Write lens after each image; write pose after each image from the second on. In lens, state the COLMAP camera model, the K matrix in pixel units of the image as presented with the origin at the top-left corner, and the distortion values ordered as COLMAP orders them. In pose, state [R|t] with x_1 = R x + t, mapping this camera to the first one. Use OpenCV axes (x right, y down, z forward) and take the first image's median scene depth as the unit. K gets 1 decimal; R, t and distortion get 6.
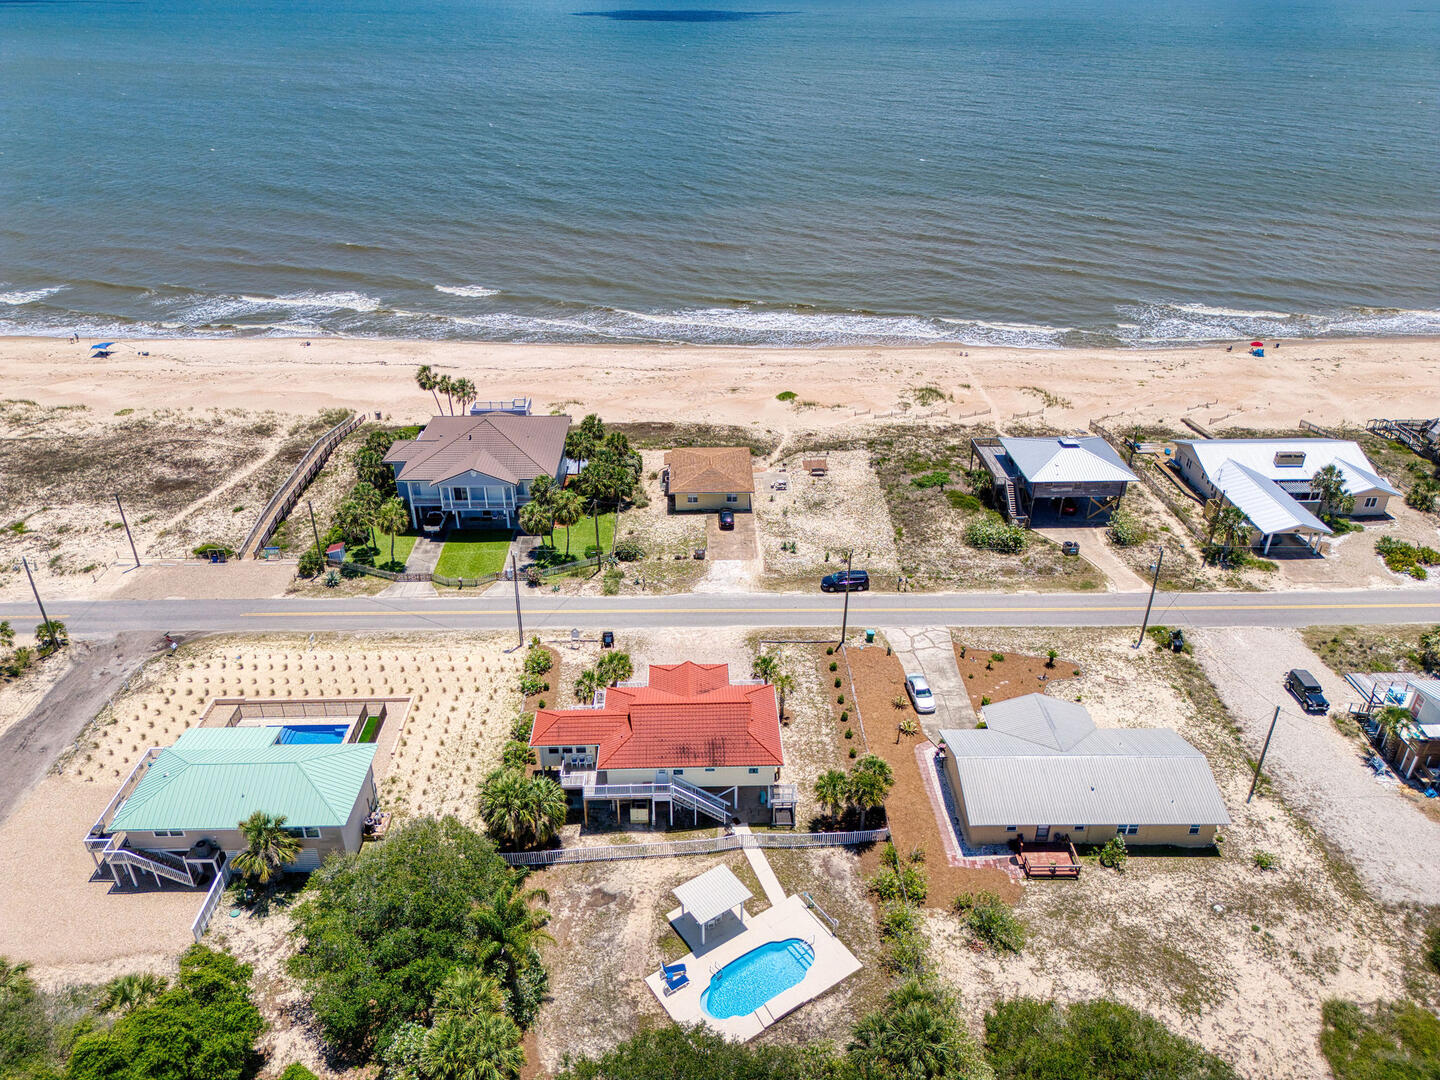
lens RADIAL K [[1008.2, 0, 717.6], [0, 1008.2, 537.2], [0, 0, 1]] dist [0.078276, -0.076388]
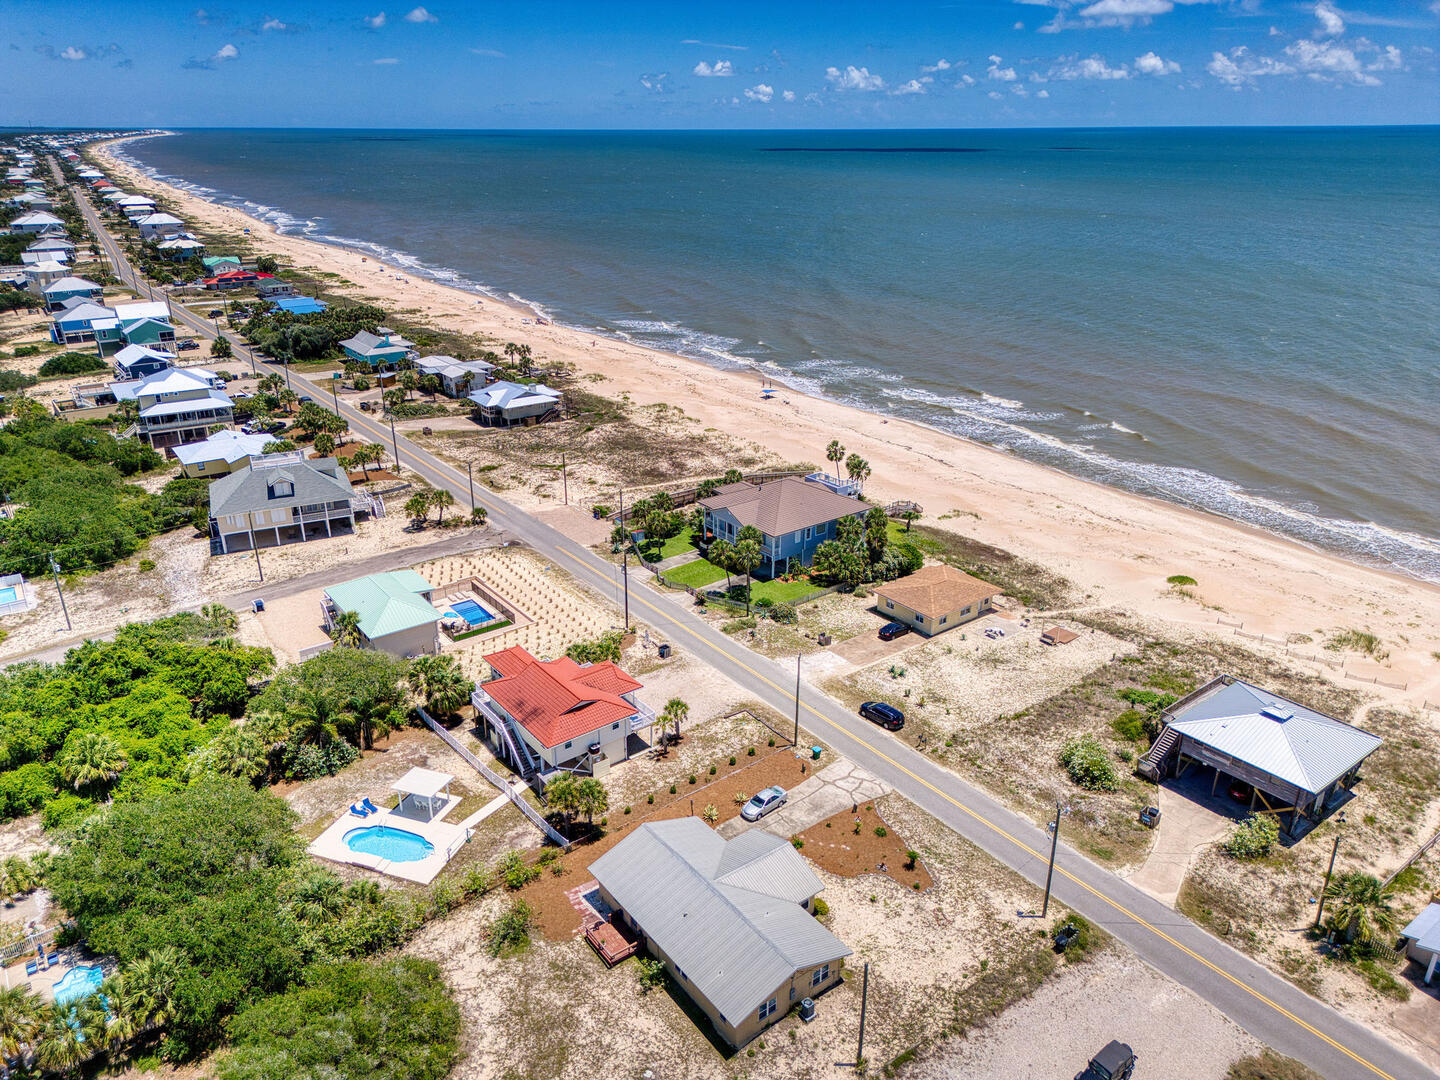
lens RADIAL K [[1008.2, 0, 717.6], [0, 1008.2, 537.2], [0, 0, 1]] dist [0.078276, -0.076388]
pose [[0.583997, 0.300742, -0.753991, 0.979781], [-0.388711, 0.919029, 0.065498, -0.156489], [0.712637, 0.254834, 0.653612, 0.283906]]
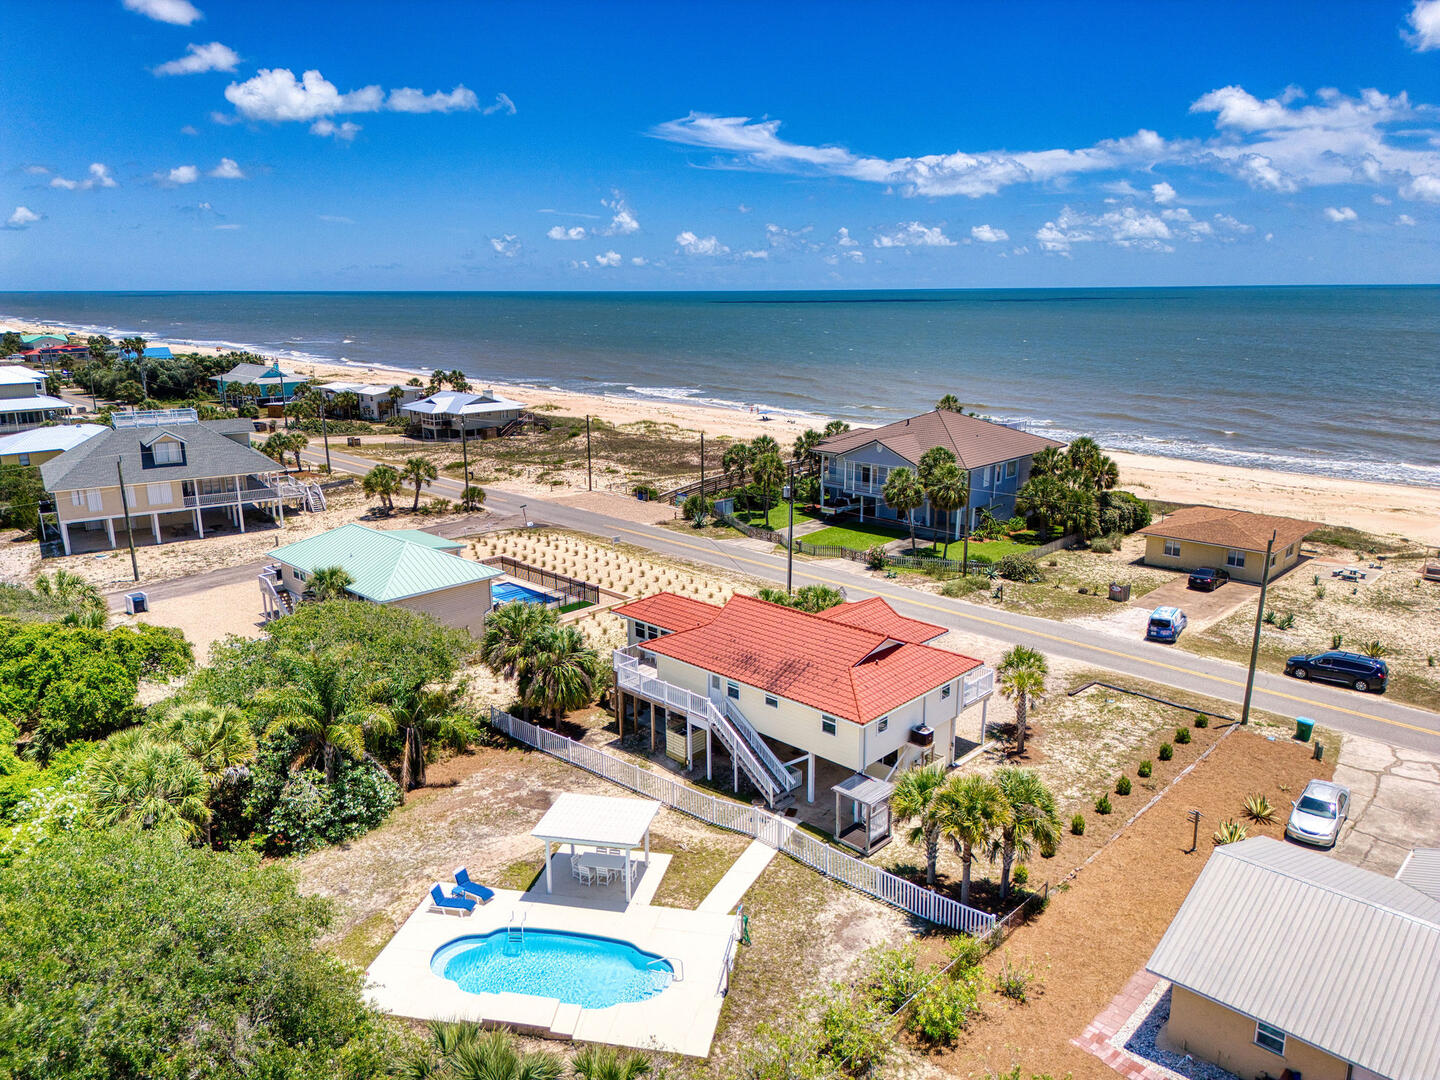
lens RADIAL K [[1008.2, 0, 717.6], [0, 1008.2, 537.2], [0, 0, 1]] dist [0.078276, -0.076388]
pose [[0.698978, 0.164371, -0.695997, 0.365625], [-0.339283, 0.932947, -0.120406, 0.215514], [0.629537, 0.320302, 0.707877, 0.507494]]
